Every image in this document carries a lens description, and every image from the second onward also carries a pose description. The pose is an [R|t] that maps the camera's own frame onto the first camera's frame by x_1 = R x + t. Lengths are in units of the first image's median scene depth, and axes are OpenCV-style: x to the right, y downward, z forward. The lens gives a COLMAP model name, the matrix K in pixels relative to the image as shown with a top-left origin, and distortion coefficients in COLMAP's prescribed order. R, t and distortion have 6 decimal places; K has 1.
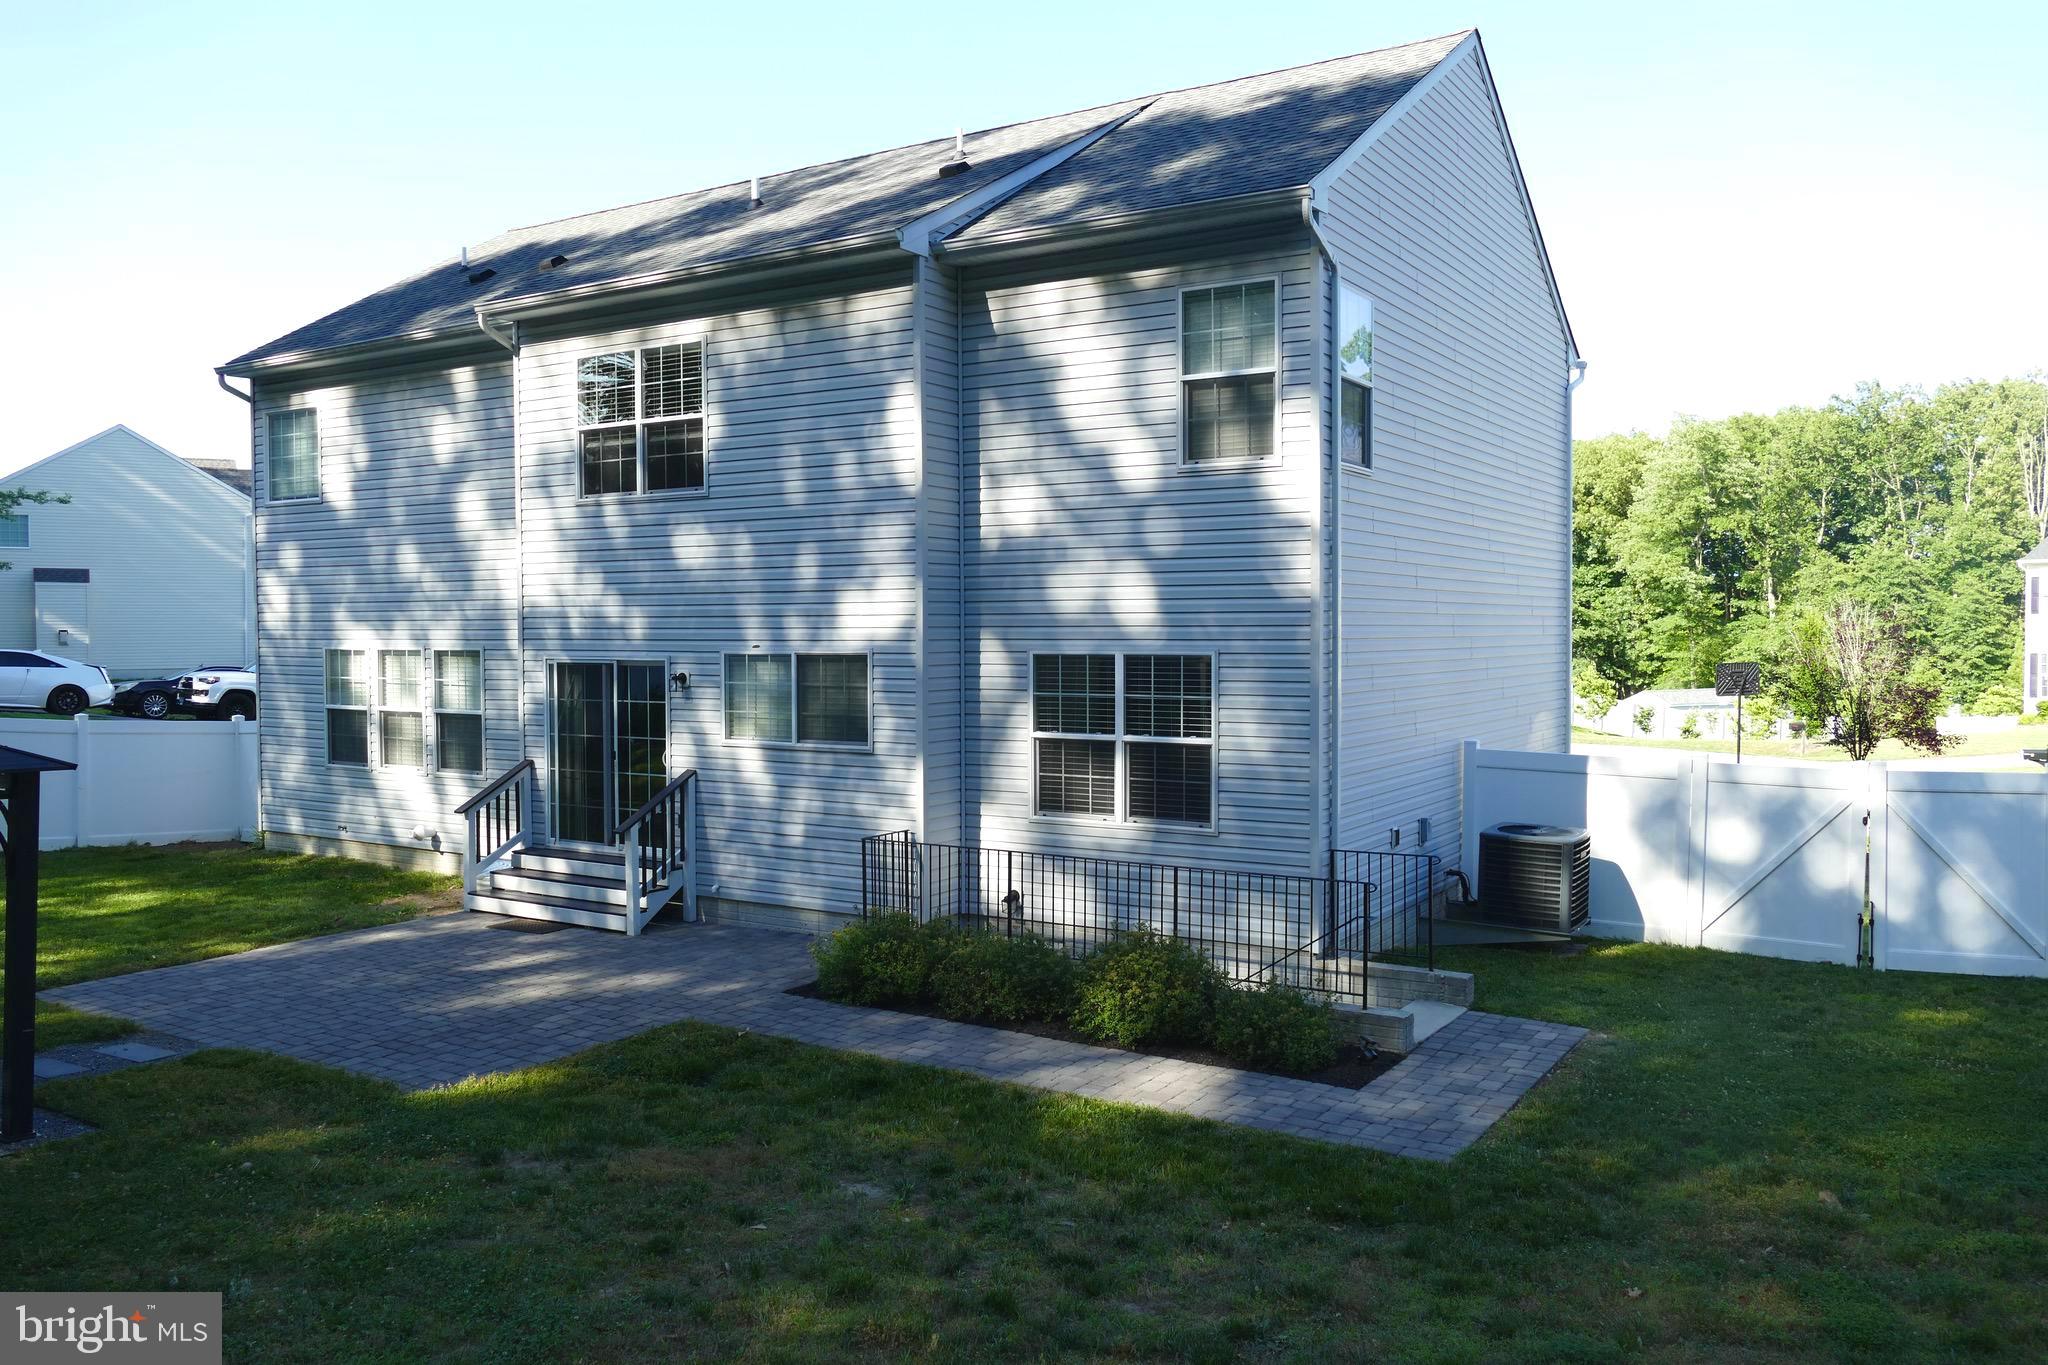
lens RADIAL K [[1580.3, 0, 1024.0], [0, 1580.3, 682.5], [0, 0, 1]] dist [-0.020305, 0.005213]
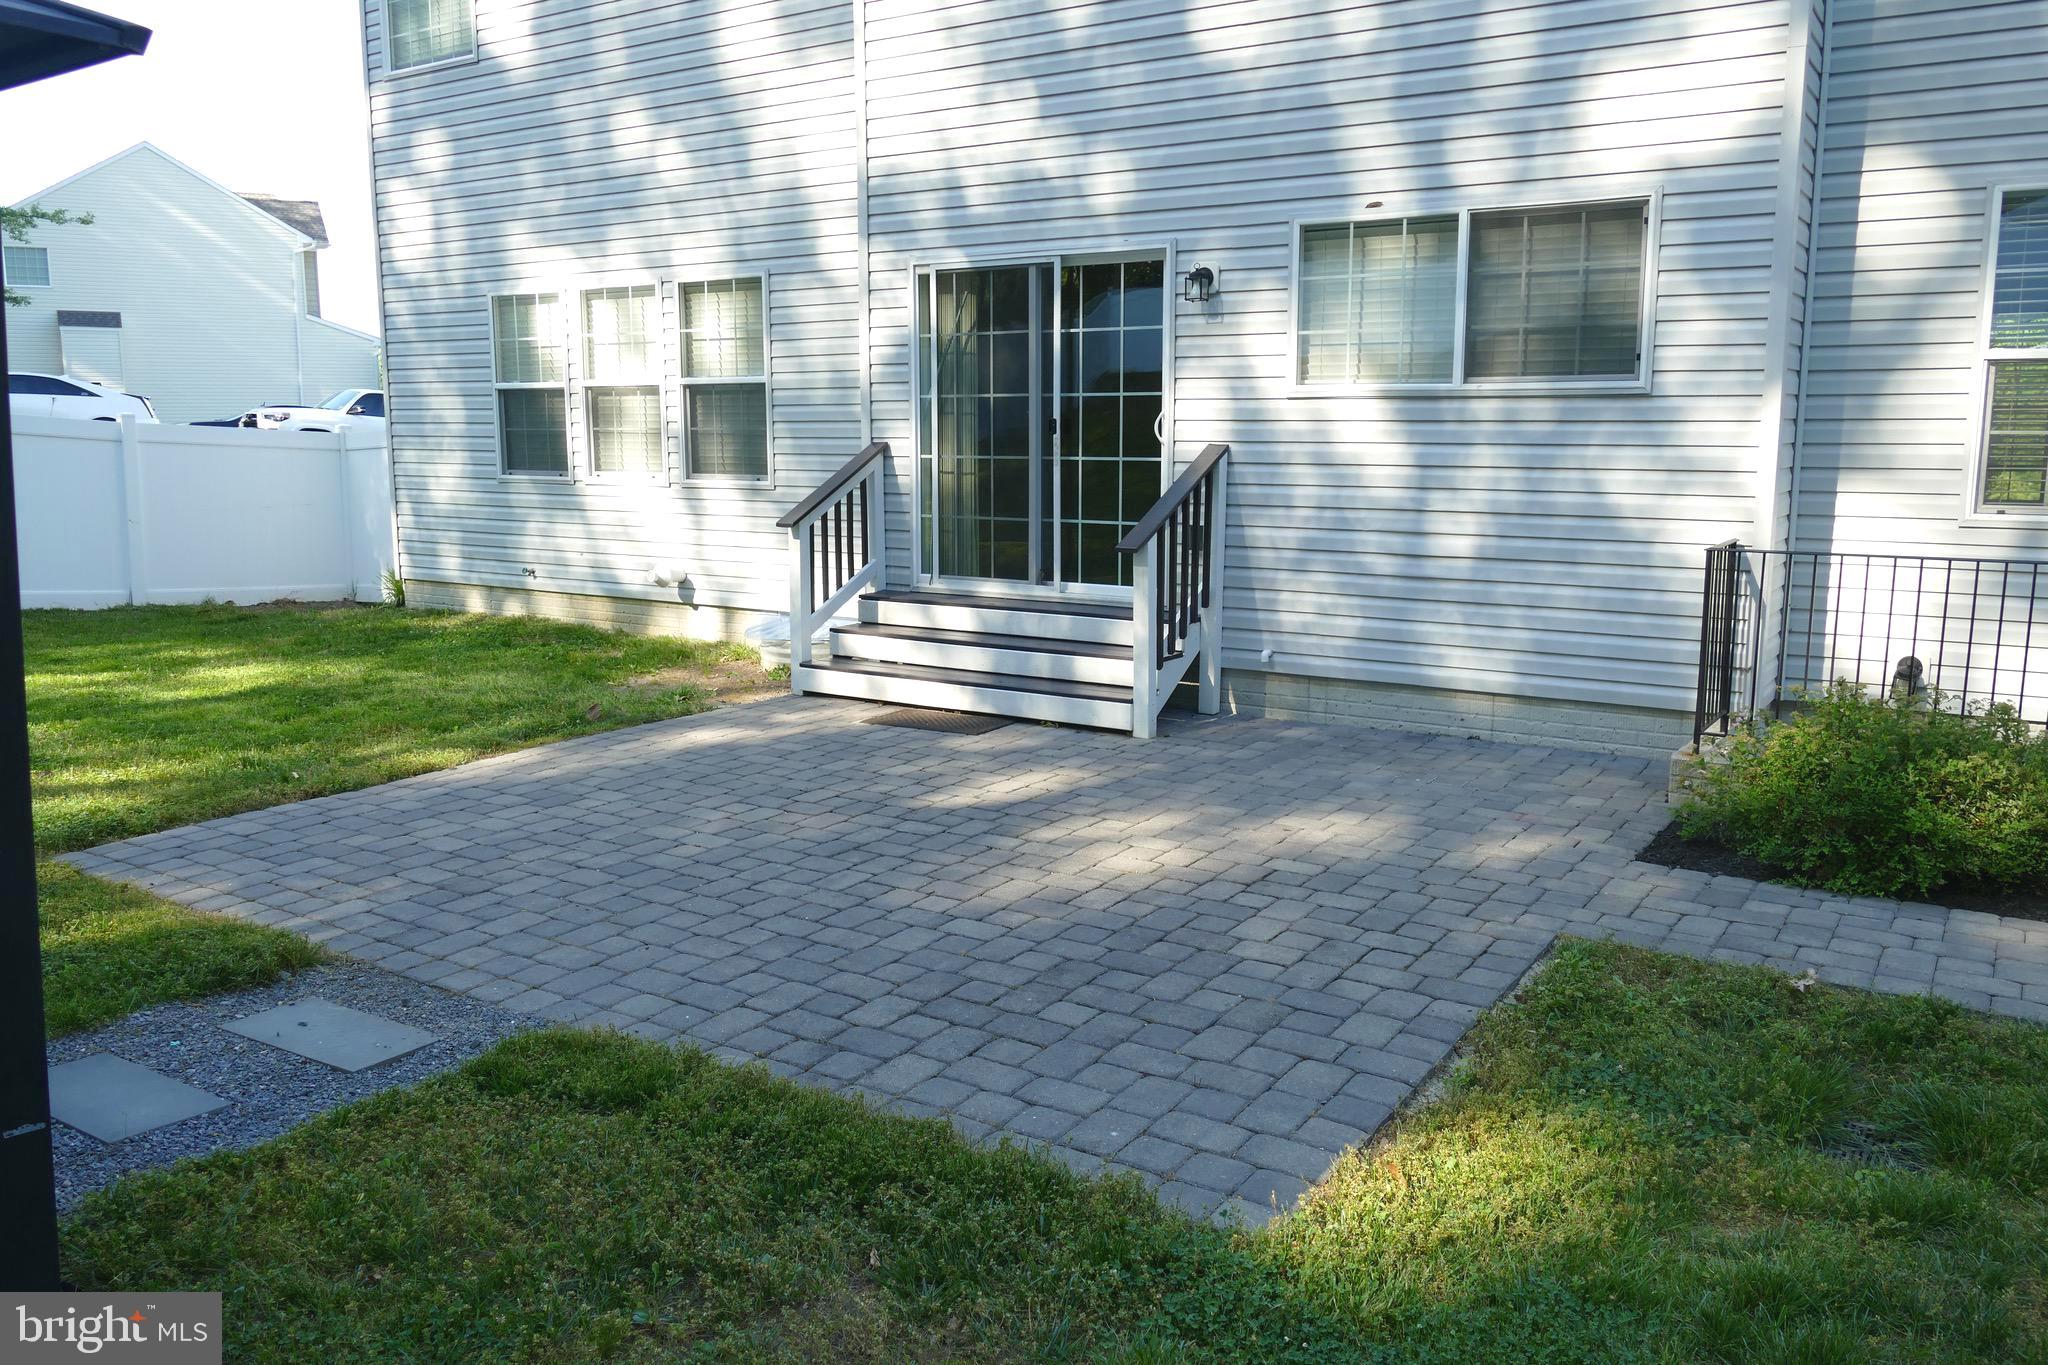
lens RADIAL K [[1580.3, 0, 1024.0], [0, 1580.3, 682.5], [0, 0, 1]] dist [-0.020305, 0.005213]
pose [[0.999759, 0.005217, -0.021334, -0.253064], [-0.002446, 0.991783, 0.127905, 0.063905], [0.021826, -0.127822, 0.991557, 0.410943]]
